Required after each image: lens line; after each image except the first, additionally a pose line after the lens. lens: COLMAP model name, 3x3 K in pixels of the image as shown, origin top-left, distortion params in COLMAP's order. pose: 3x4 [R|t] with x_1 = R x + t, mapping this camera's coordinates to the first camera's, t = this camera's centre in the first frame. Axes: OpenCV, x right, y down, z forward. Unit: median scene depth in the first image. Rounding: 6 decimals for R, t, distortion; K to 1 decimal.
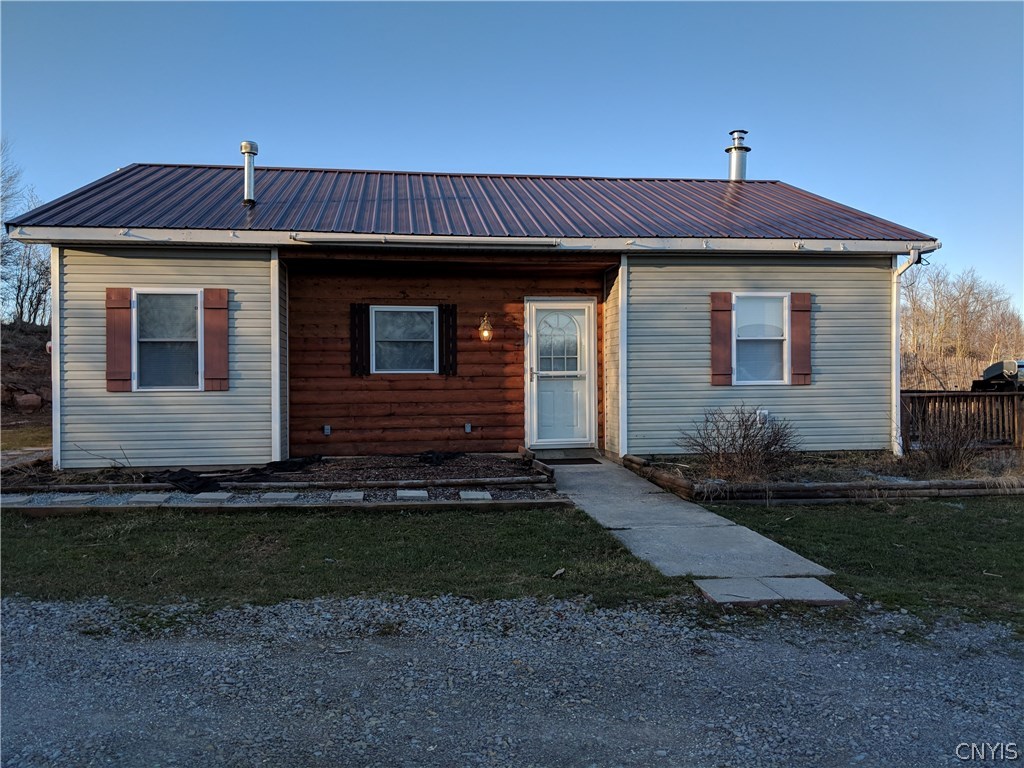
lens RADIAL K [[822.2, 0, 539.9], [0, 822.2, 385.7], [0, 0, 1]] dist [0.062838, -0.115214]
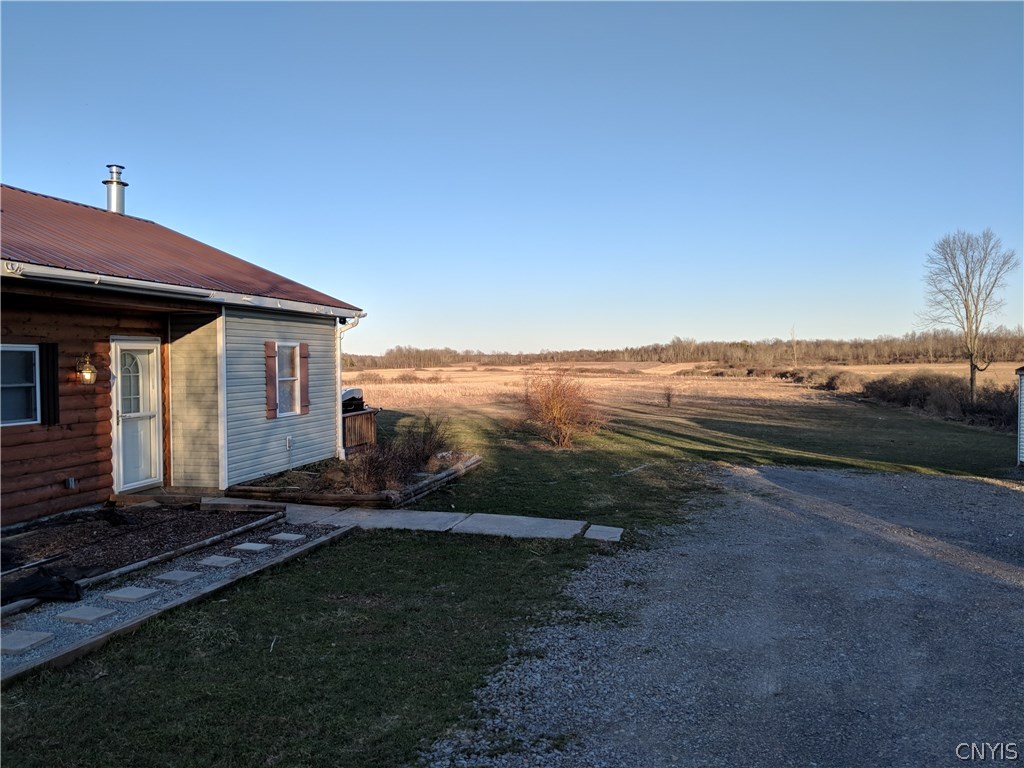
lens RADIAL K [[822.2, 0, 504.0], [0, 822.2, 384.7], [0, 0, 1]] dist [0.062838, -0.115214]
pose [[0.346024, -0.022010, 0.937968, -0.765658], [0.004563, 0.999752, 0.021777, -0.071838], [-0.938215, -0.003256, 0.346039, 0.248509]]
